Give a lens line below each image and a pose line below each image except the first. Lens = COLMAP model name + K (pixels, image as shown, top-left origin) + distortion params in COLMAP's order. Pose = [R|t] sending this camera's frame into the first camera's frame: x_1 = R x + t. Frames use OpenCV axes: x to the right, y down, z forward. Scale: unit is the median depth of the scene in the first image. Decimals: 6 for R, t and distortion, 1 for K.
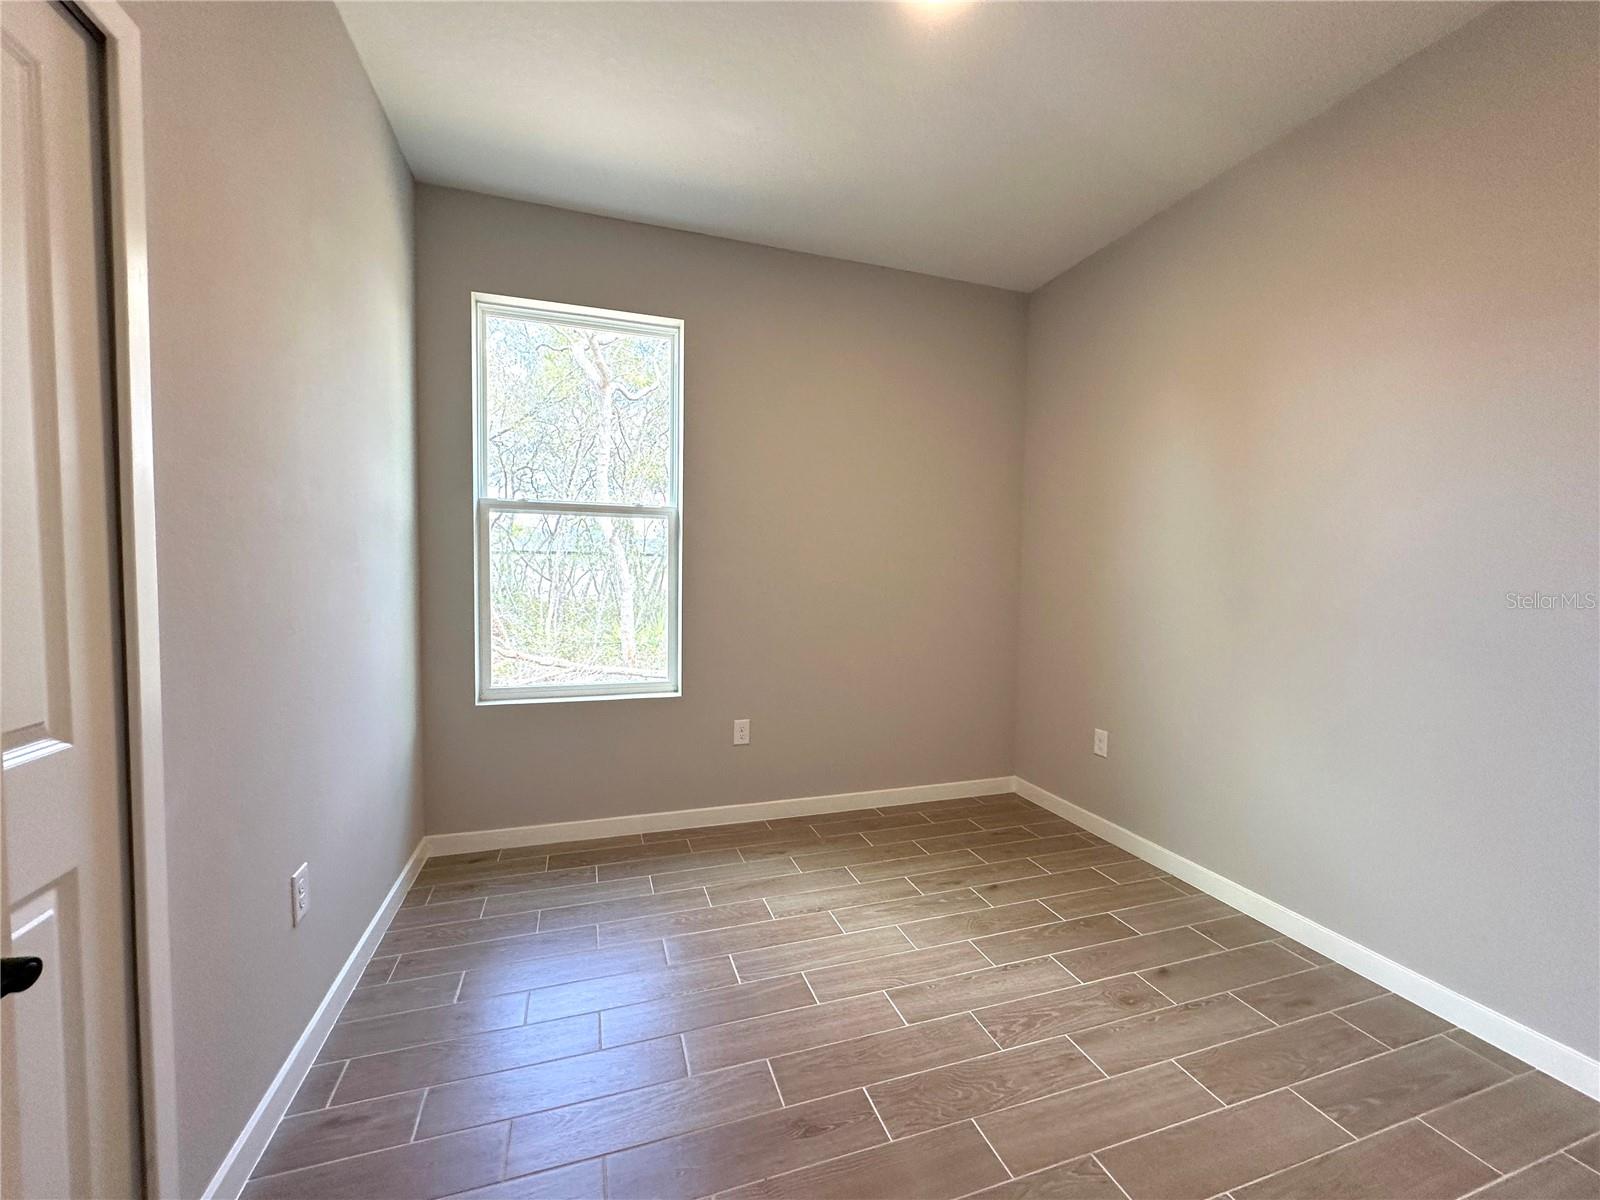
lens RADIAL K [[638.5, 0, 795.5], [0, 638.5, 601.9], [0, 0, 1]] dist [-0.003079, 0.000431]
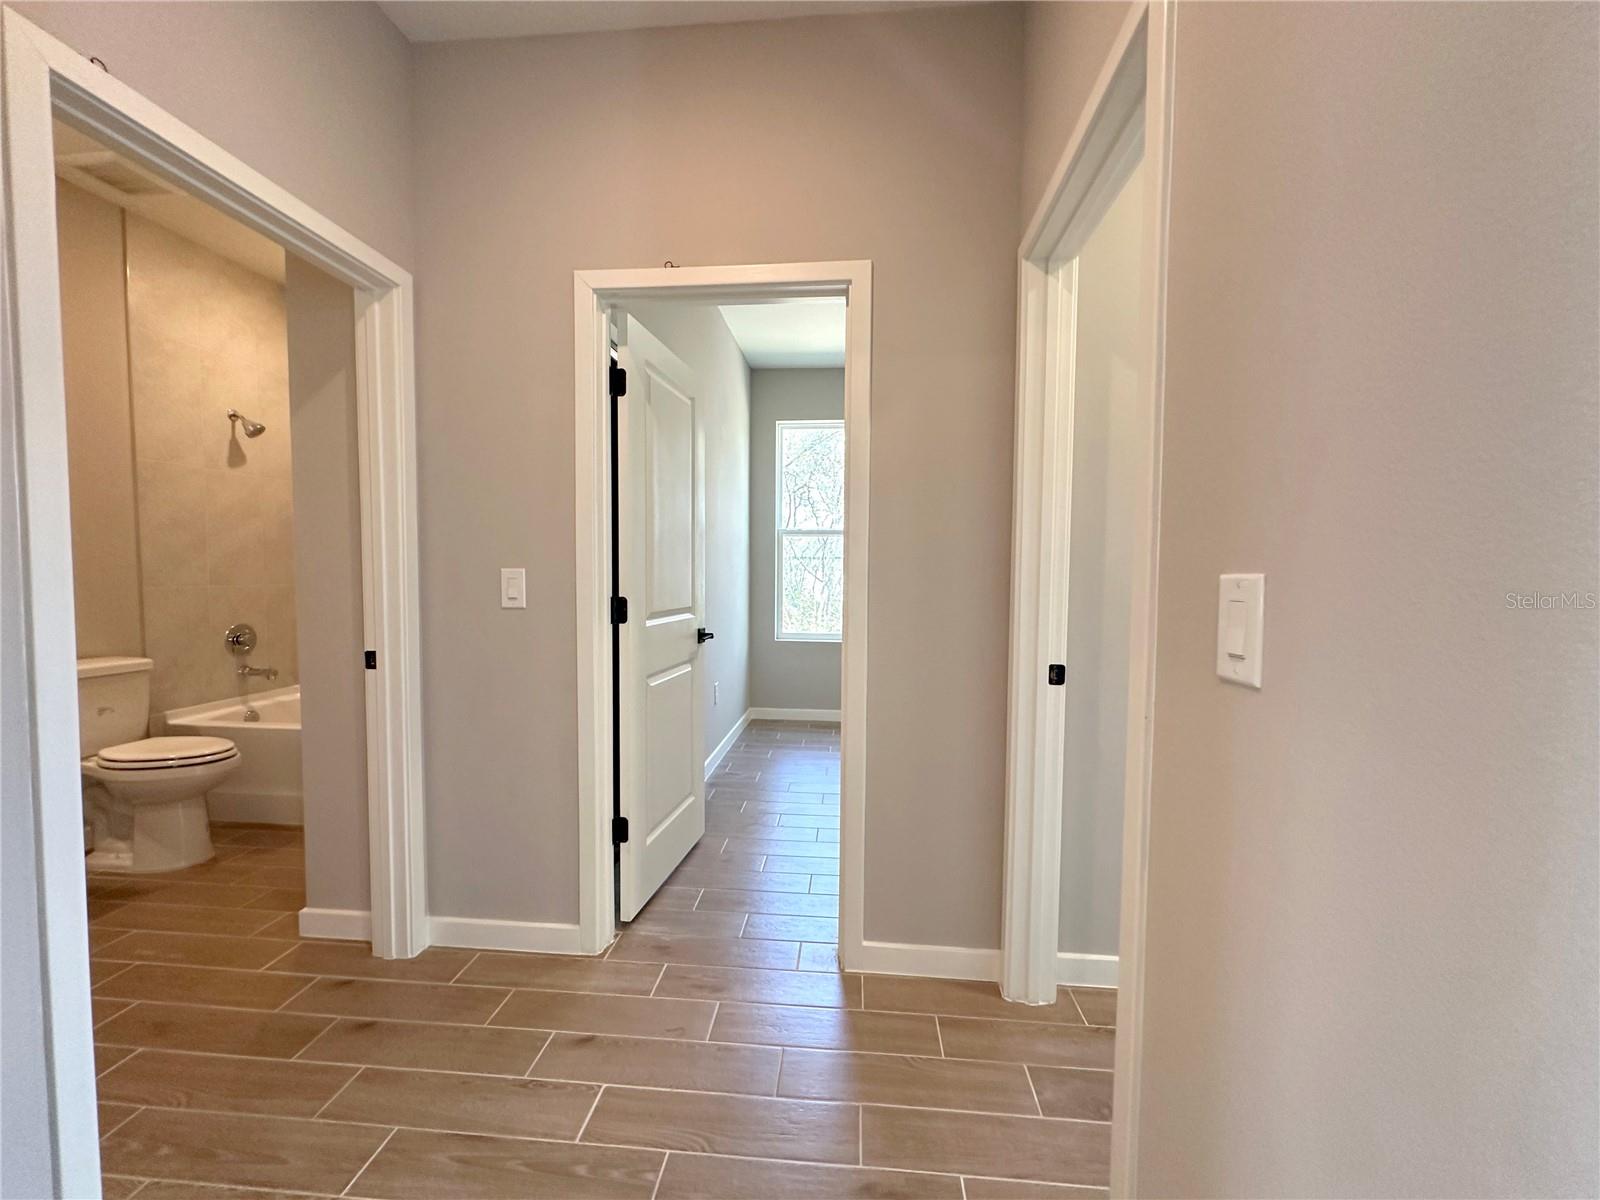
lens RADIAL K [[638.5, 0, 801.4], [0, 638.5, 603.7], [0, 0, 1]] dist [-0.003079, 0.000431]
pose [[0.919206, 0.012415, -0.393581, 0.329310], [-0.013195, 0.999913, 0.000725, 0.053758], [0.393555, 0.004527, 0.919290, -0.744485]]
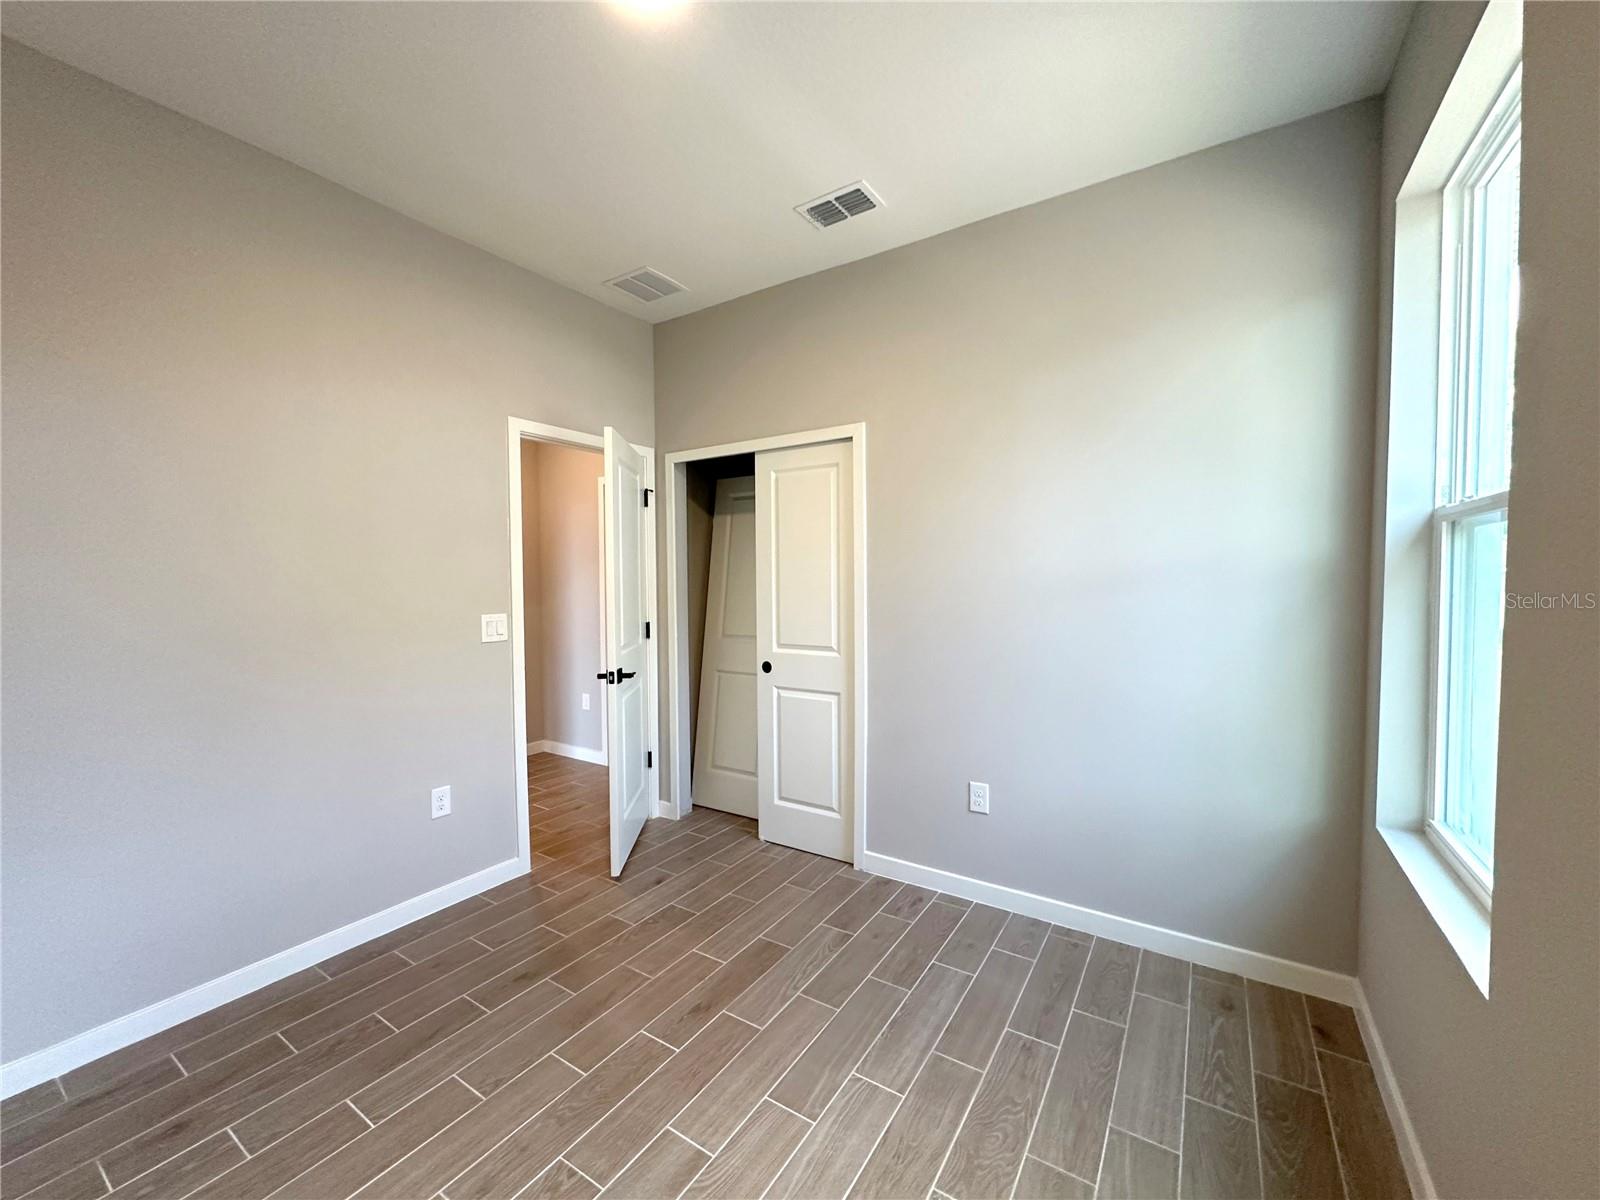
lens RADIAL K [[638.5, 0, 793.6], [0, 638.5, 599.2], [0, 0, 1]] dist [-0.003079, 0.000431]
pose [[-0.782392, 0.011435, -0.622681, 0.416219], [-0.035808, 0.997352, 0.063307, -0.099751], [0.621756, 0.071828, -0.779911, 1.245319]]
